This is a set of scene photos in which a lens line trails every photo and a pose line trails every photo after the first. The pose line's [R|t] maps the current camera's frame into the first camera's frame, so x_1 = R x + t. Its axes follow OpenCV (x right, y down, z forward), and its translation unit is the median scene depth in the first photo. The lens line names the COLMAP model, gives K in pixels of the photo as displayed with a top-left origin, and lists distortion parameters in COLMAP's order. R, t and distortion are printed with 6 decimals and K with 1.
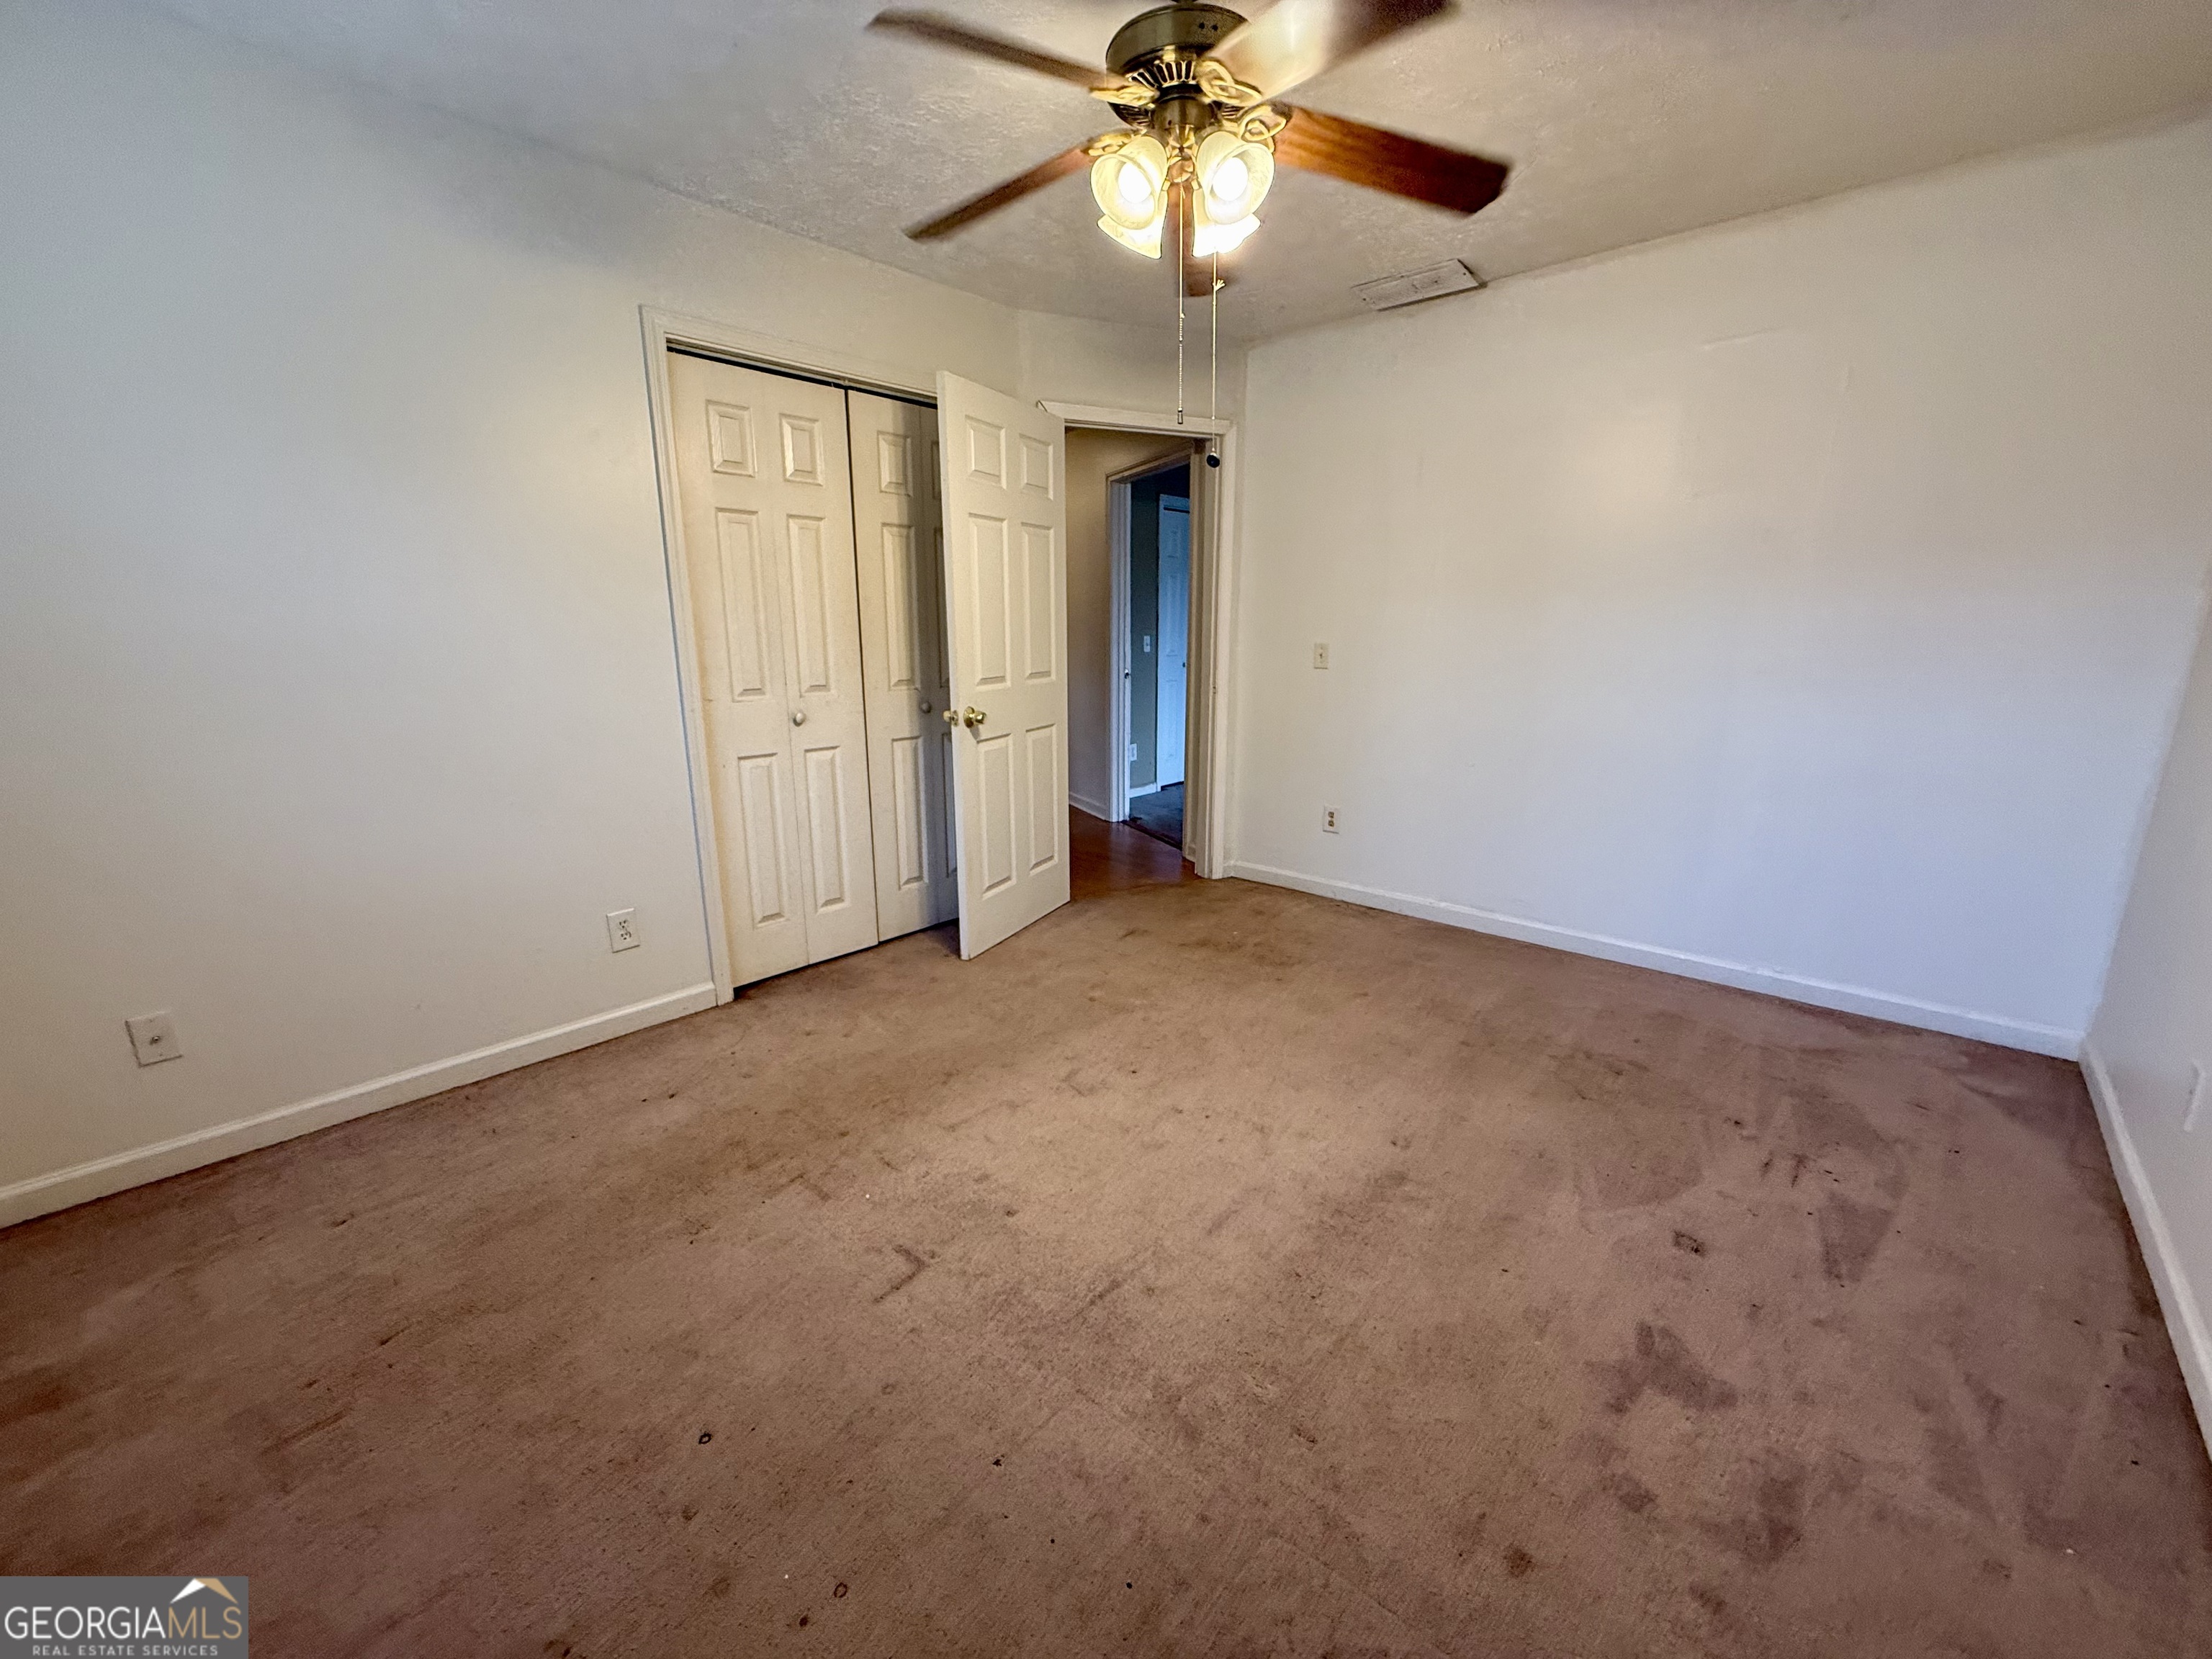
lens RADIAL K [[894.2, 0, 1099.0], [0, 894.2, 830.2], [0, 0, 1]] dist [0.001838, -0.002247]
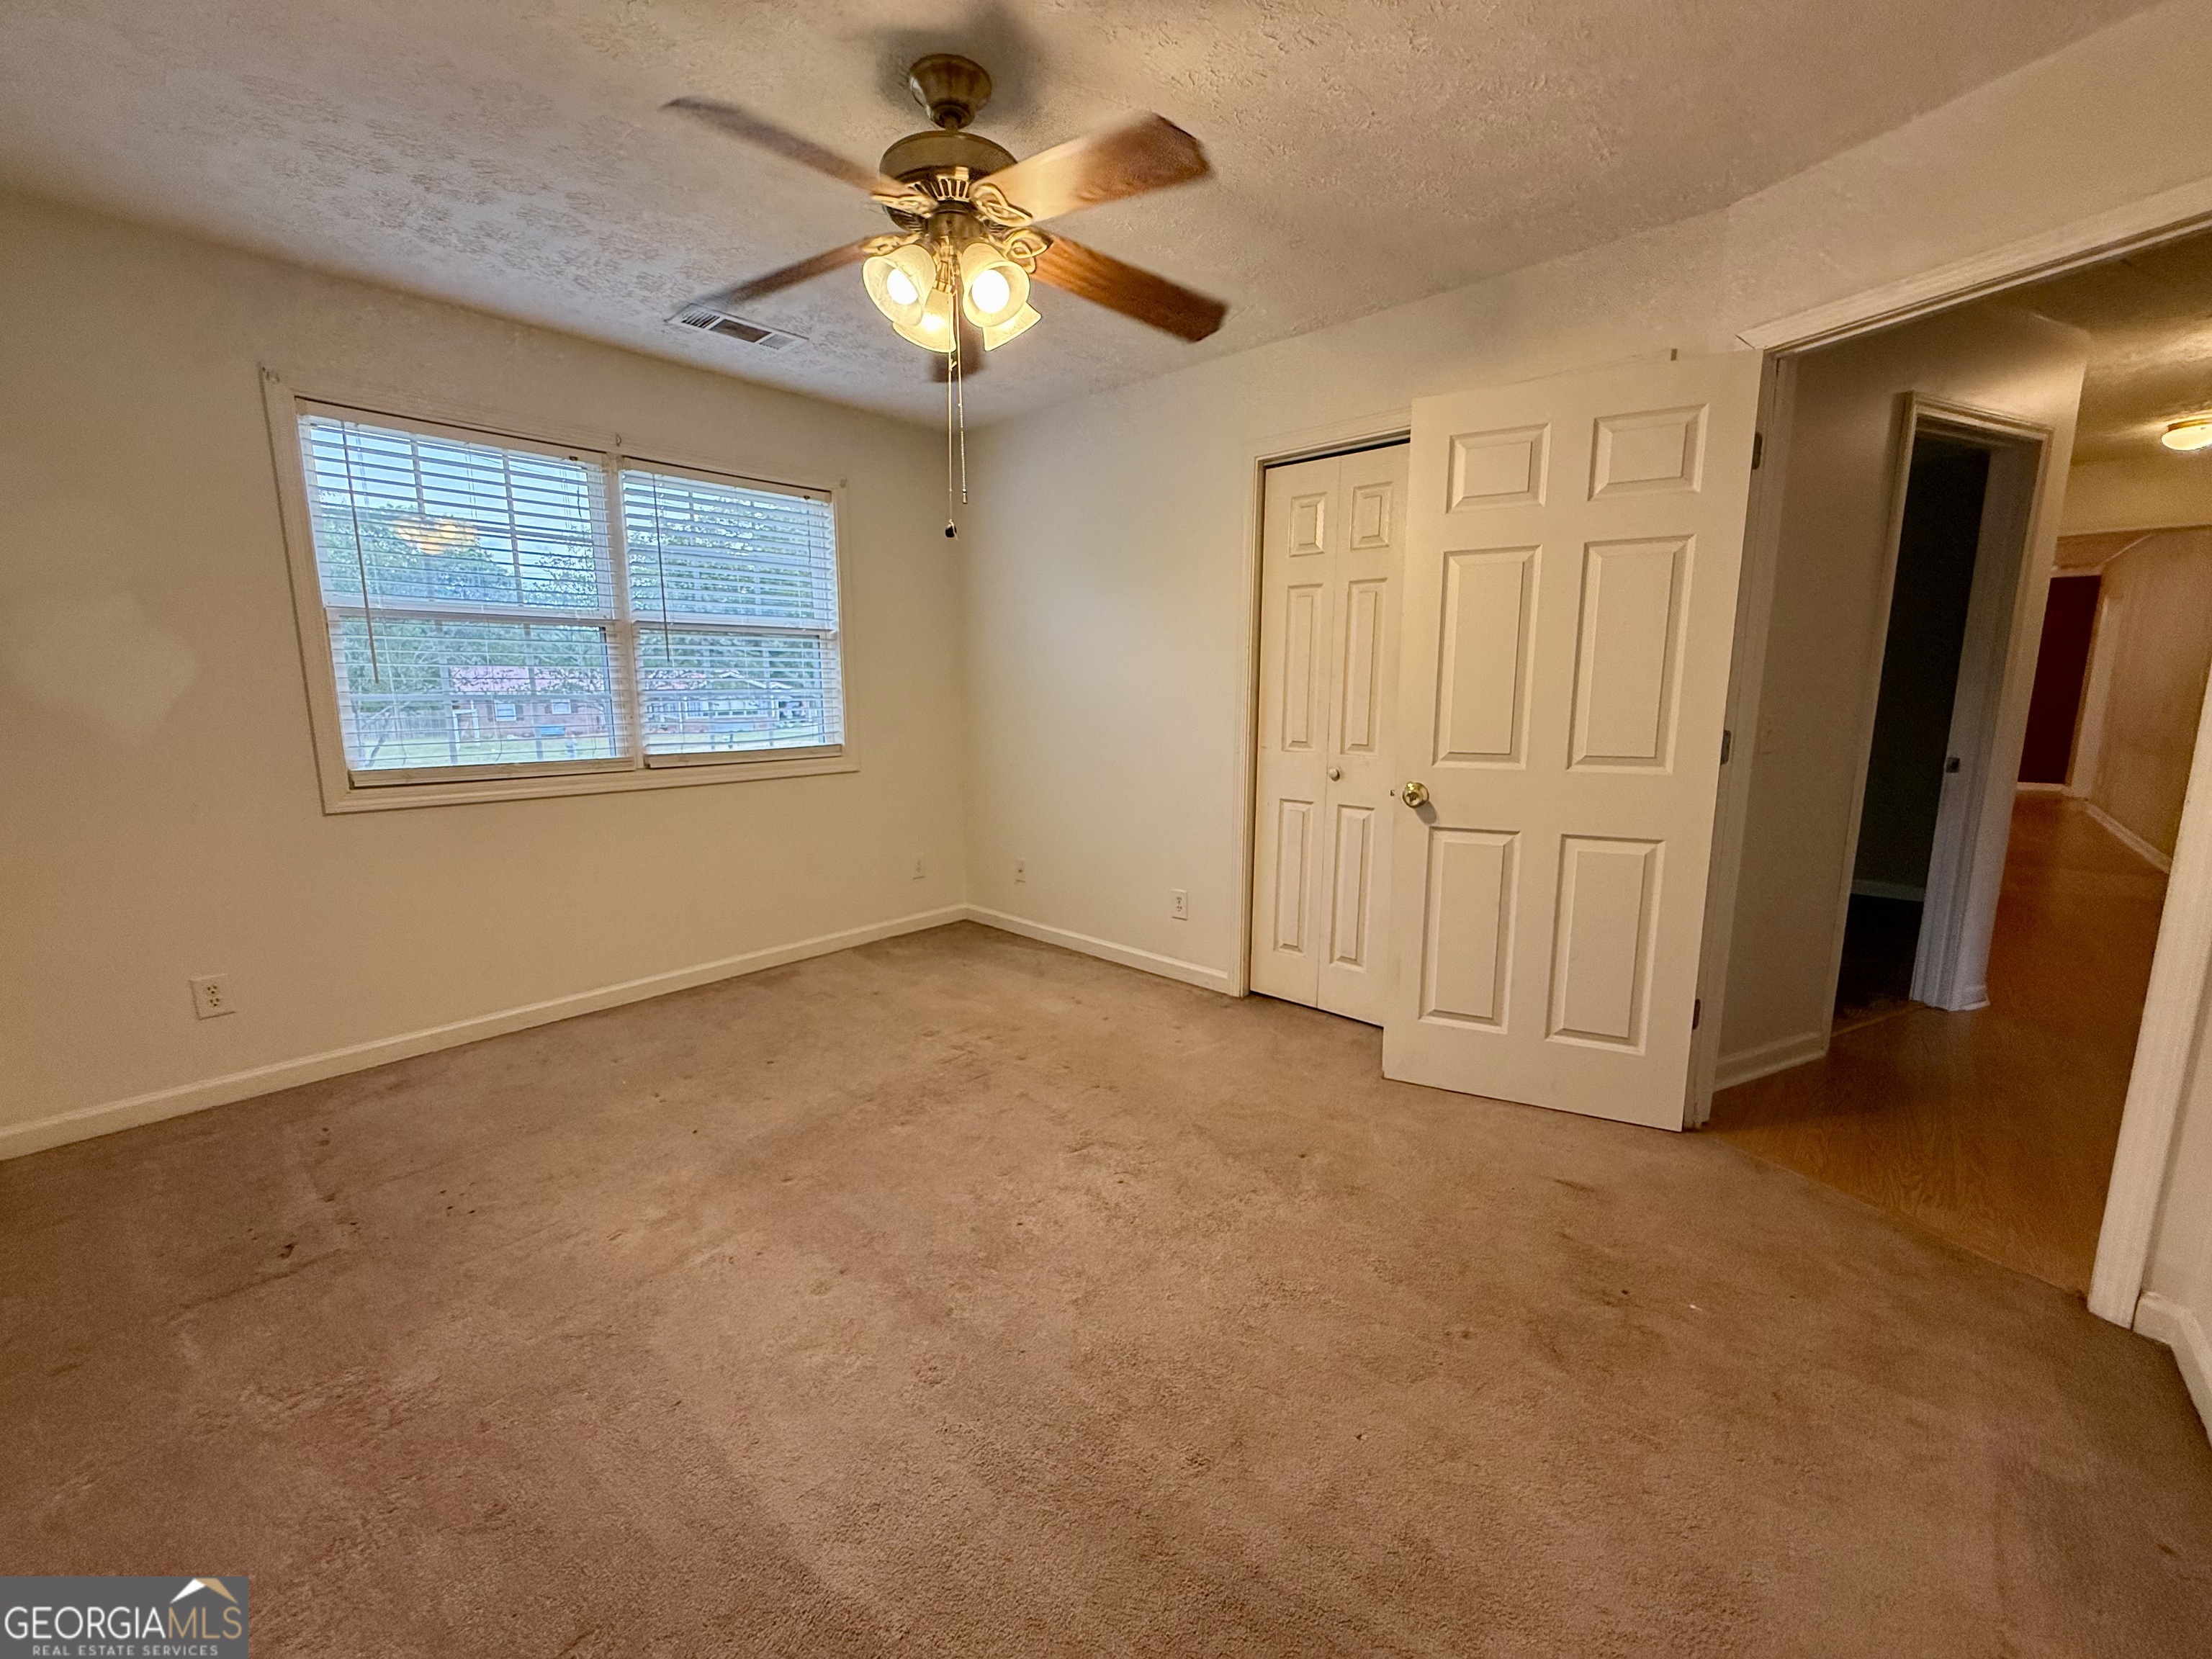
lens RADIAL K [[894.2, 0, 1102.8], [0, 894.2, 831.3], [0, 0, 1]] dist [0.001838, -0.002247]
pose [[-0.012522, 0.165909, -0.986061, 0.710090], [-0.224194, 0.960566, 0.164467, -0.171628], [0.974464, 0.223128, 0.025167, 0.726594]]
